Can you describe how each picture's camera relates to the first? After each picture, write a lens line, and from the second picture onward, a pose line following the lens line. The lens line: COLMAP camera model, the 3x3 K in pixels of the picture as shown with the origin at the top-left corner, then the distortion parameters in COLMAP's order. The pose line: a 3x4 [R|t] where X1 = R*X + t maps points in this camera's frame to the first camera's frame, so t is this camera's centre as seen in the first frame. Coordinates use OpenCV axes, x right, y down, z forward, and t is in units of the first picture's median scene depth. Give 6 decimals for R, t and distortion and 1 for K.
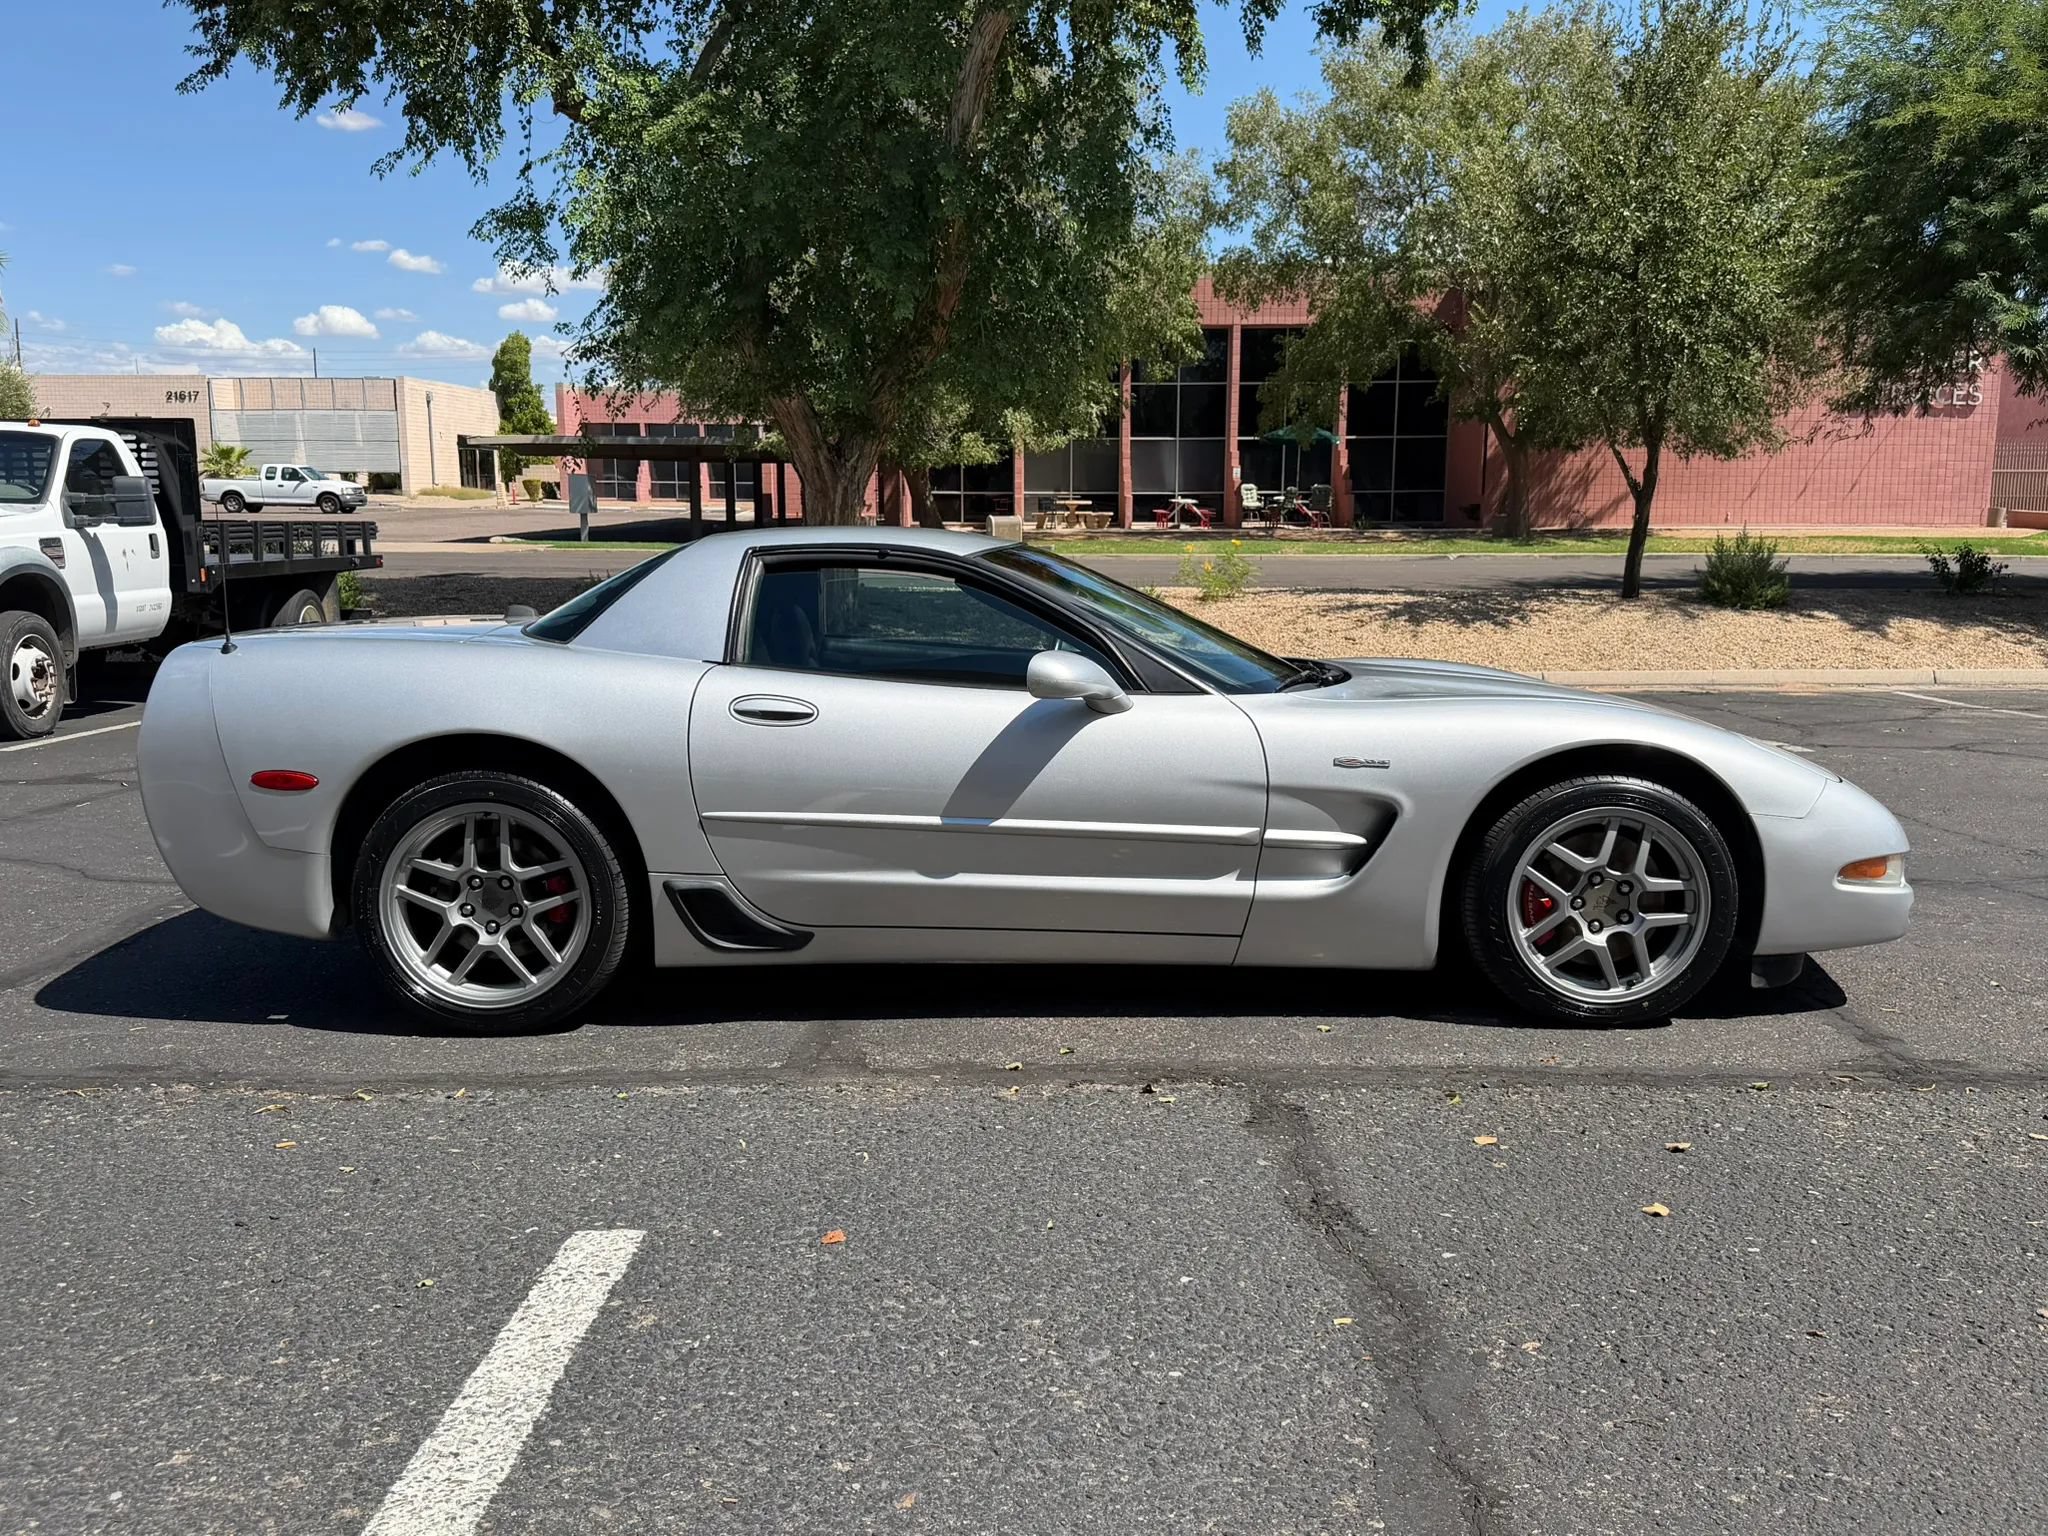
lens RADIAL K [[1724.9, 0, 1024.0], [0, 1724.9, 768.0], [0, 0, 1]] dist [0.111198, -0.253160]
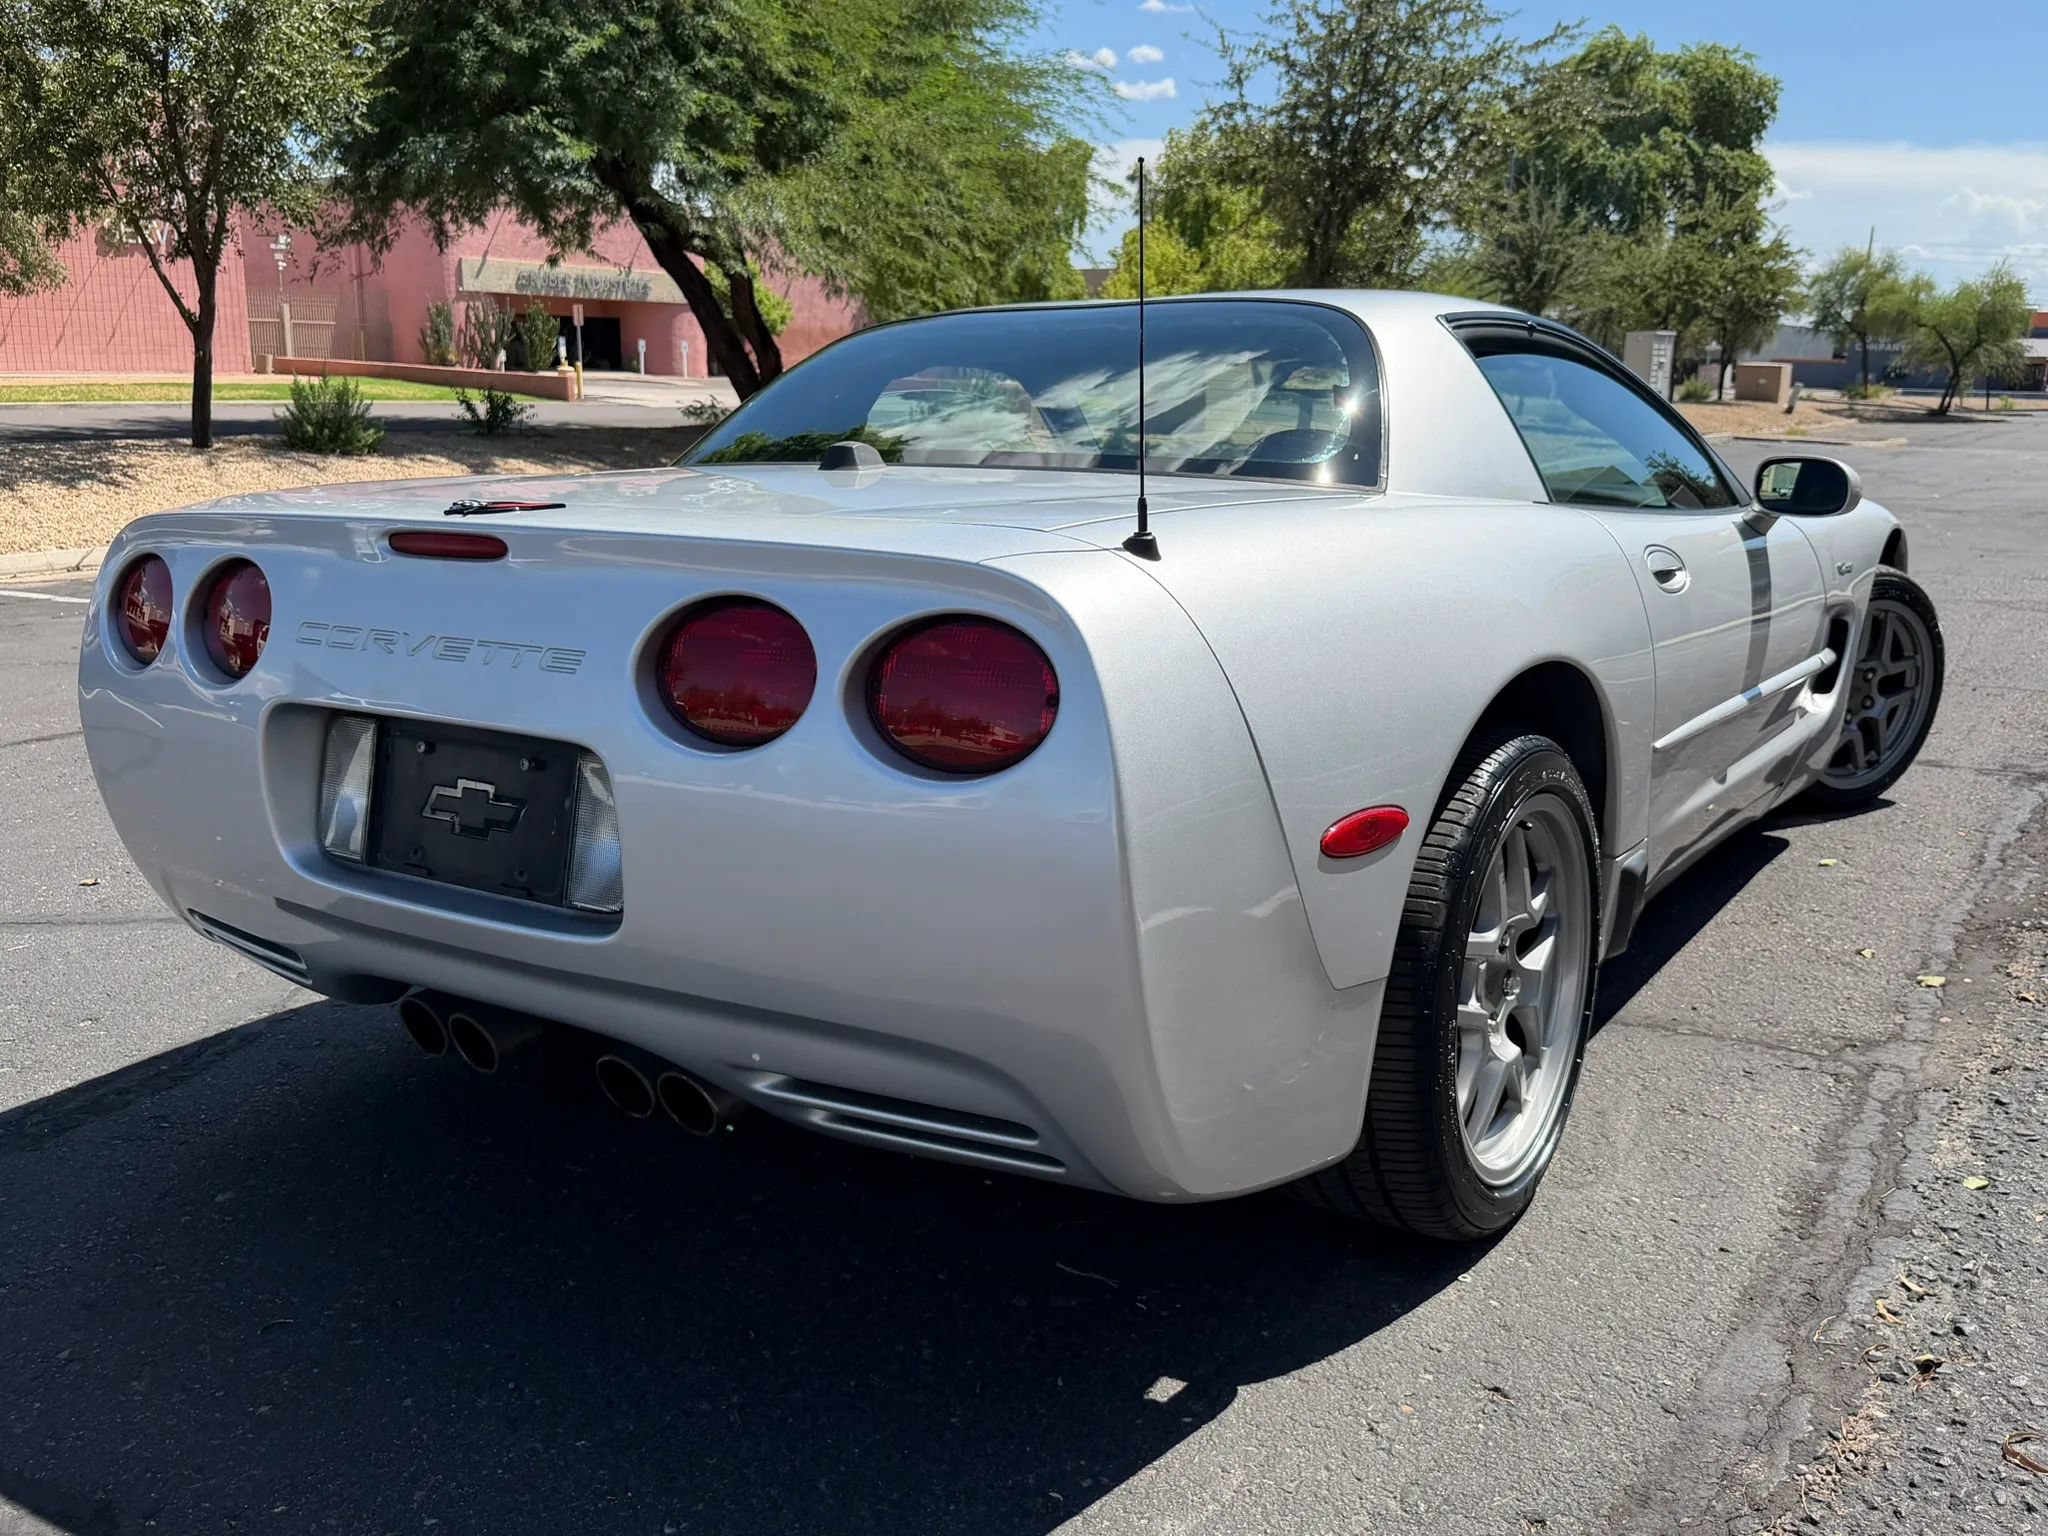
lens RADIAL K [[1750.7, 0, 1027.5], [0, 1750.7, 766.3], [0, 0, 1]] dist [0.046684, -0.074497]
pose [[0.567081, -0.178969, 0.803983, -0.085241], [0.114664, 0.983757, 0.138111, -0.008291], [-0.815641, 0.013868, 0.578392, 0.084899]]
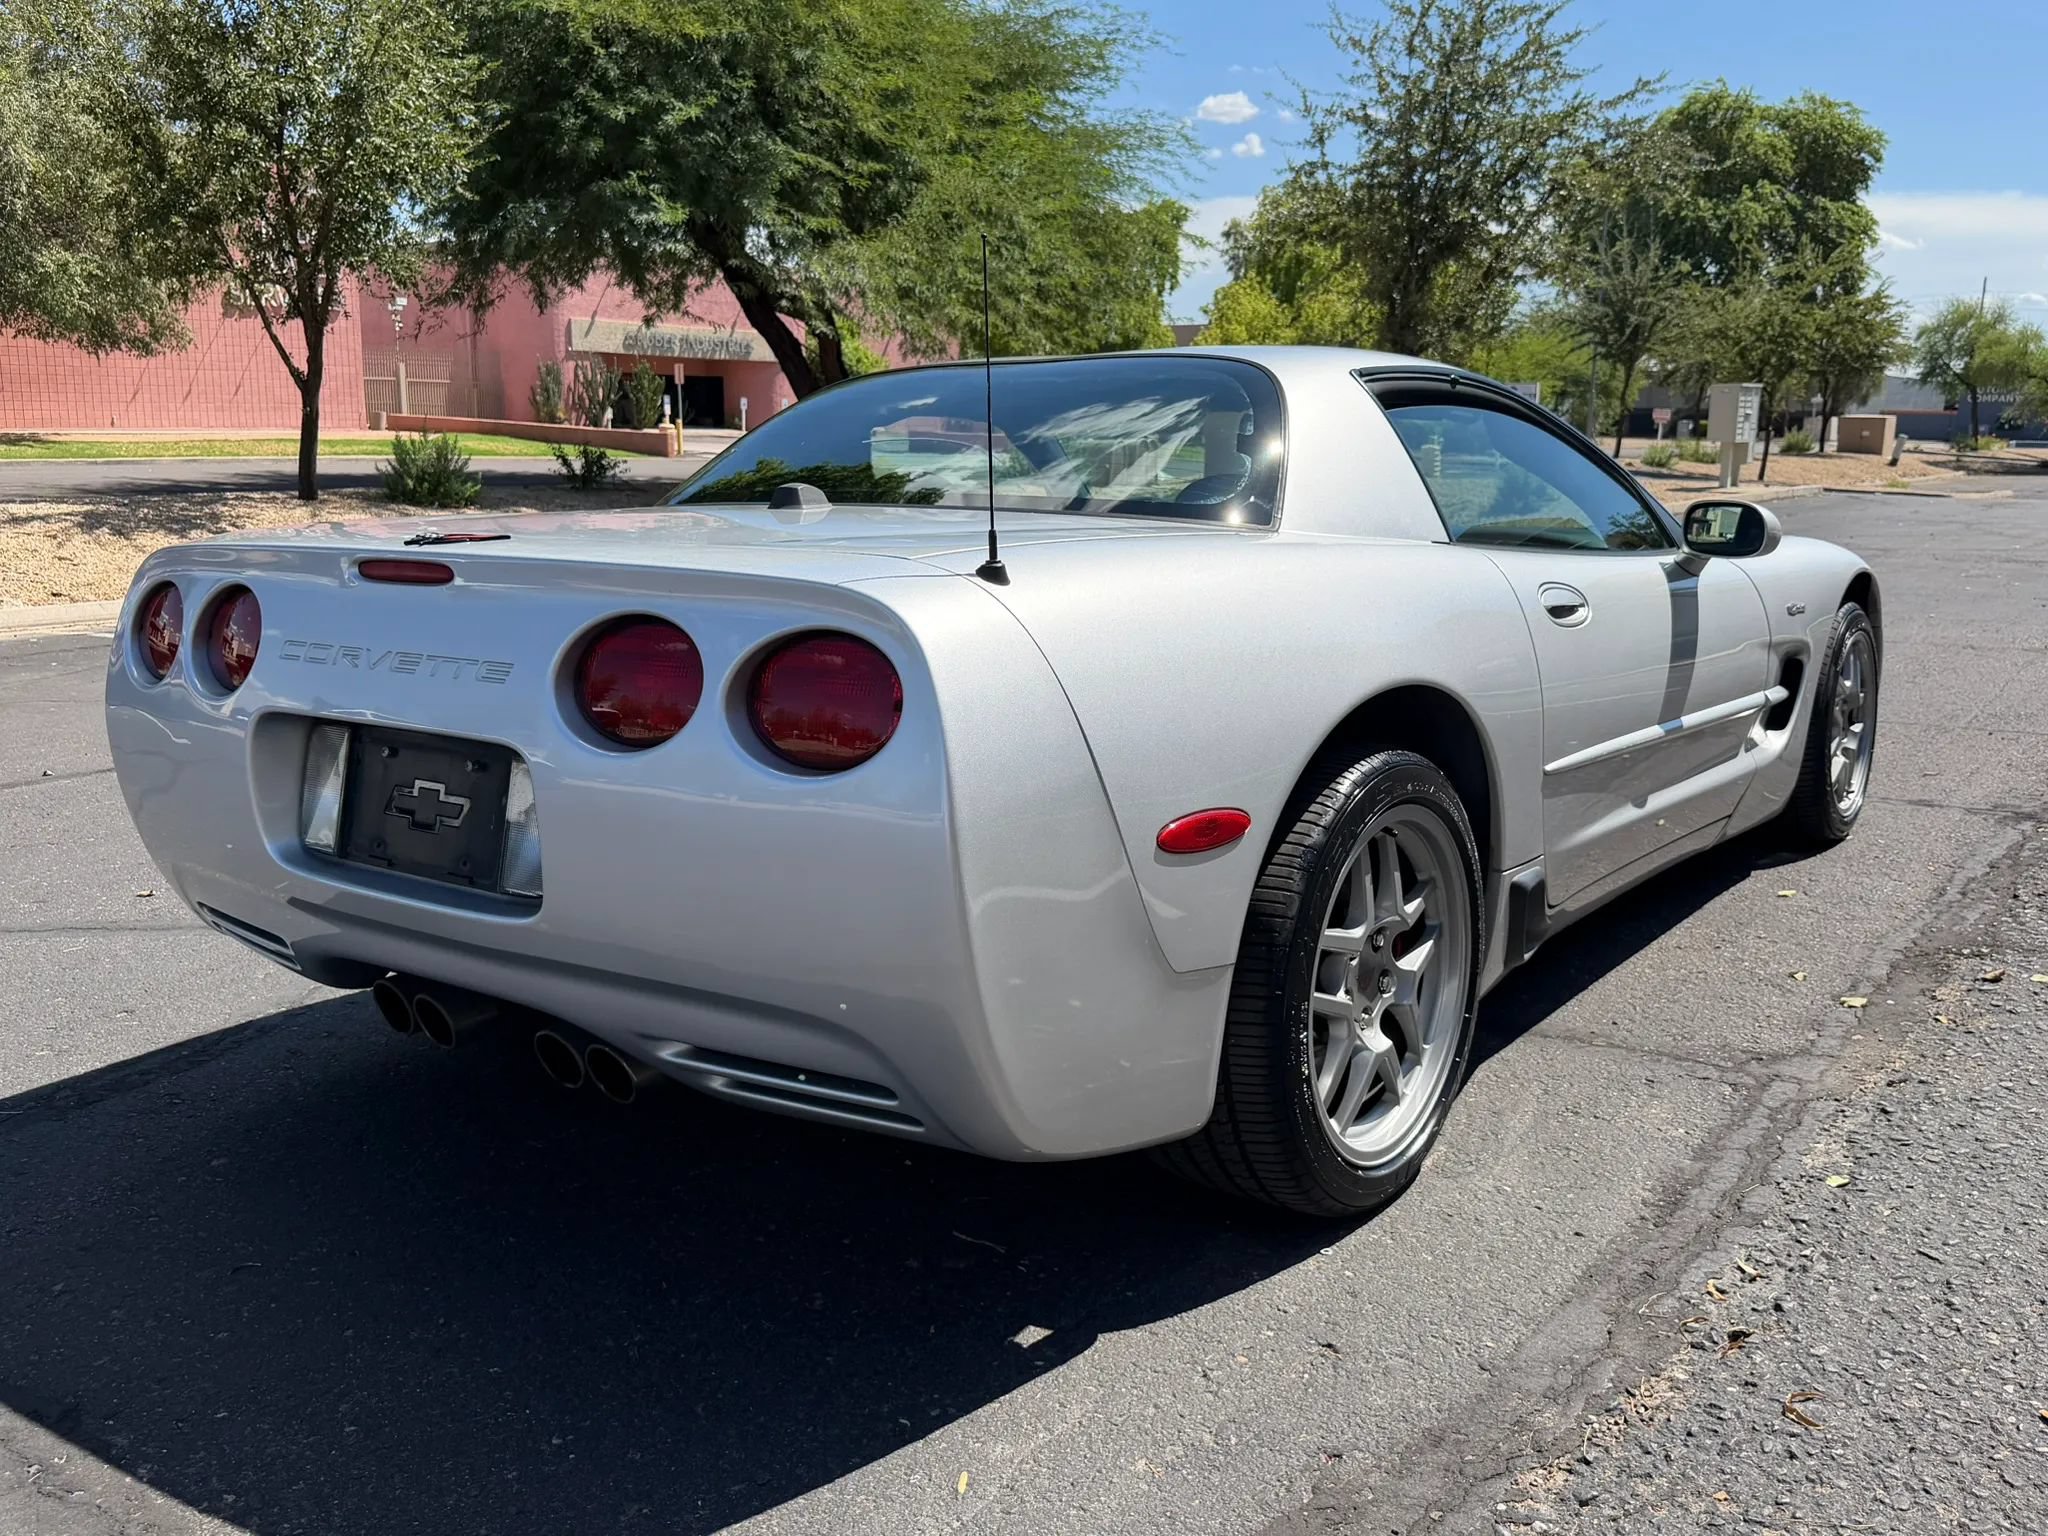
lens RADIAL K [[1736.3, 0, 1022.5], [0, 1736.3, 760.7], [0, 0, 1]] dist [0.087476, -0.153325]
pose [[0.612168, -0.148656, 0.776628, -0.085741], [0.113036, 0.988534, 0.100118, -0.006853], [-0.782607, 0.026498, 0.621952, 0.076867]]
